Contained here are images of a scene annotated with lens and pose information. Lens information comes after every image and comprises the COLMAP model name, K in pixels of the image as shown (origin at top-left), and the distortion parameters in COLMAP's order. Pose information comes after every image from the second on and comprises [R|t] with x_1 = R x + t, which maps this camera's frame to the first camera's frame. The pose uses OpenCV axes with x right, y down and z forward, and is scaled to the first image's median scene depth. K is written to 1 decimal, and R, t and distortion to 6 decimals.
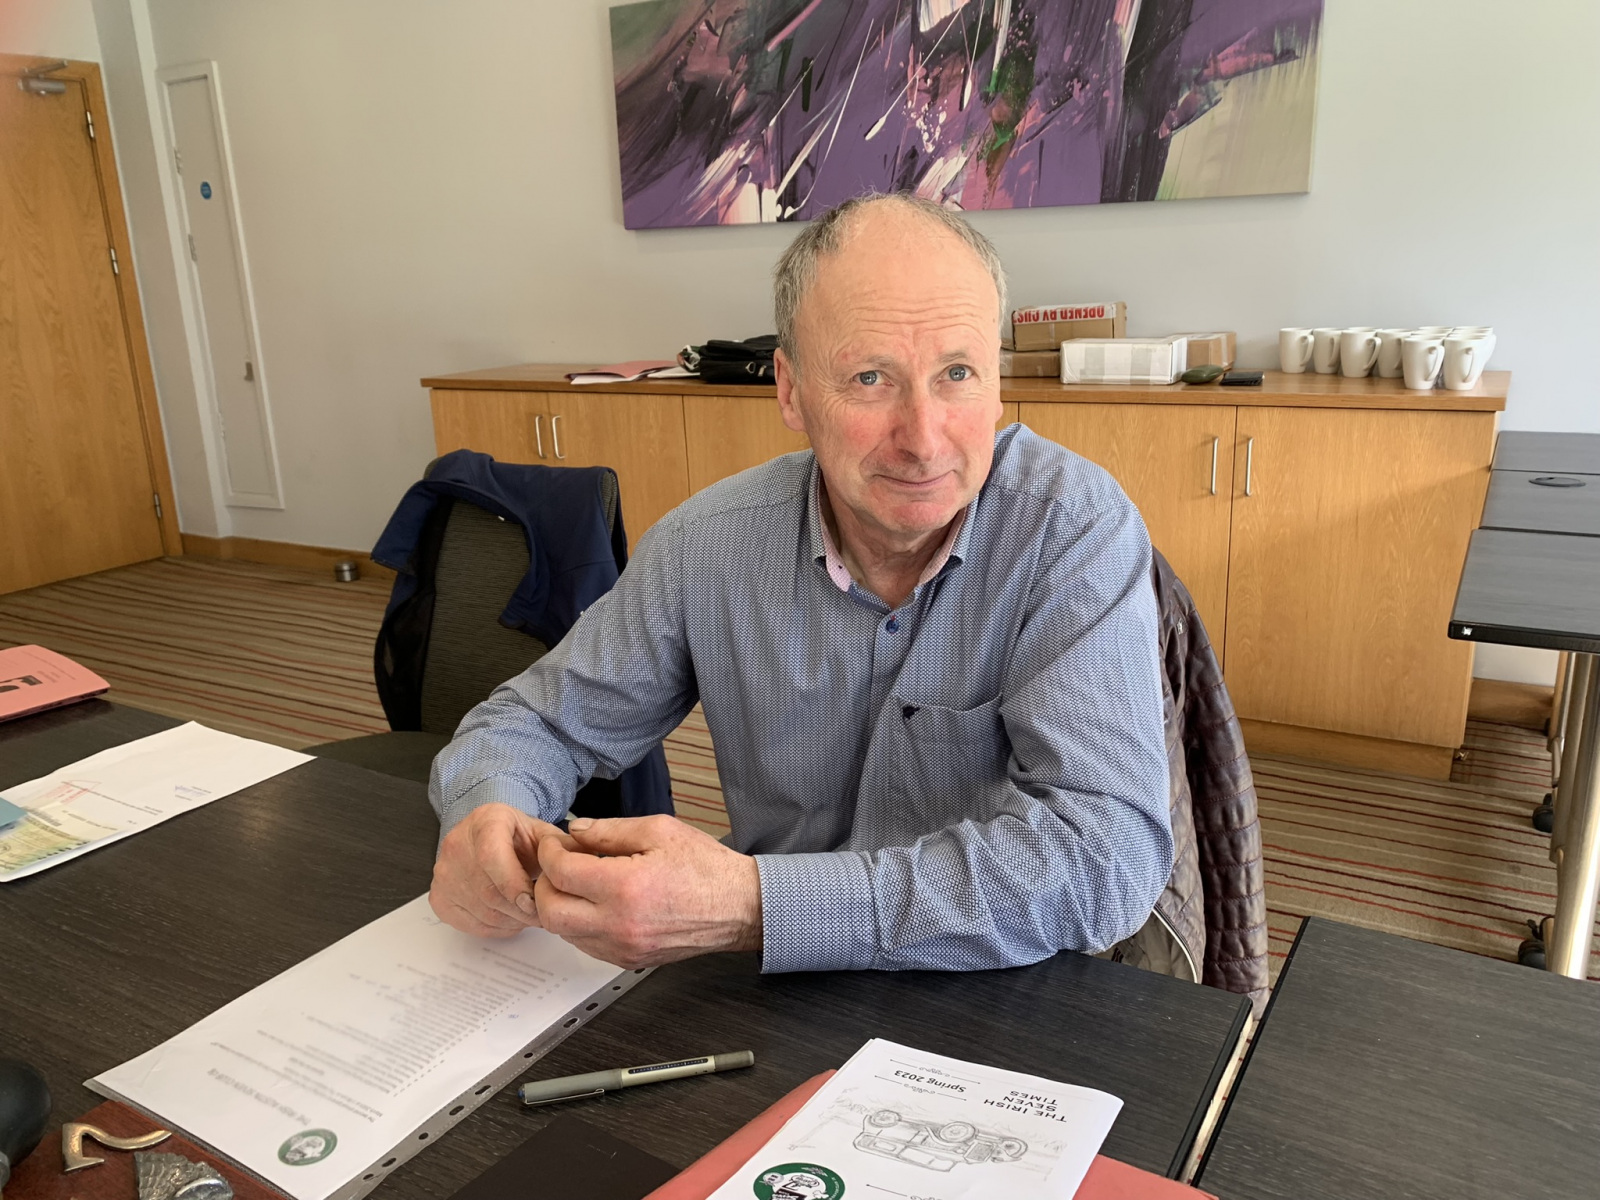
lens RADIAL K [[1199.9, 0, 800.0], [0, 1199.9, 600.0], [0, 0, 1]] dist [0.000684, -0.006672]
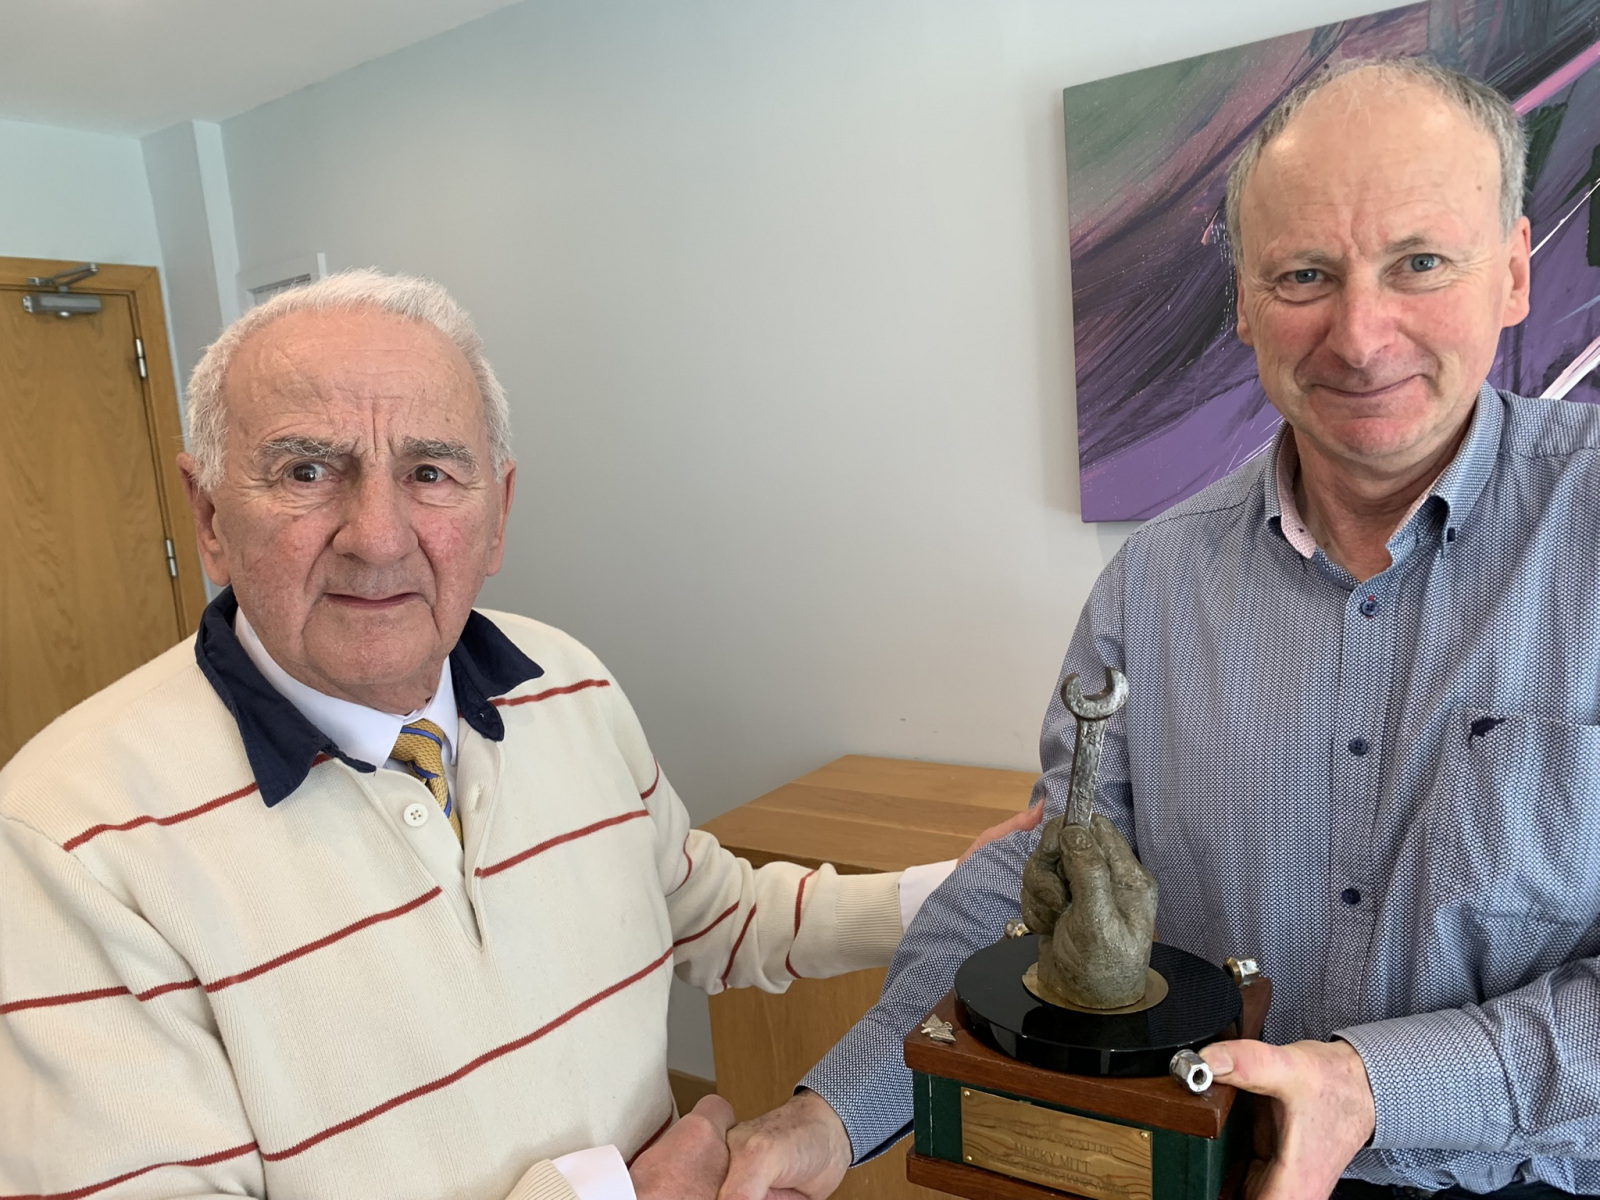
lens RADIAL K [[1199.9, 0, 800.0], [0, 1199.9, 600.0], [0, 0, 1]] dist [0.000684, -0.006672]
pose [[0.993354, -0.026127, -0.112091, -0.239910], [0.010758, 0.990708, -0.135582, -0.247540], [0.114592, 0.133475, 0.984405, 0.594380]]
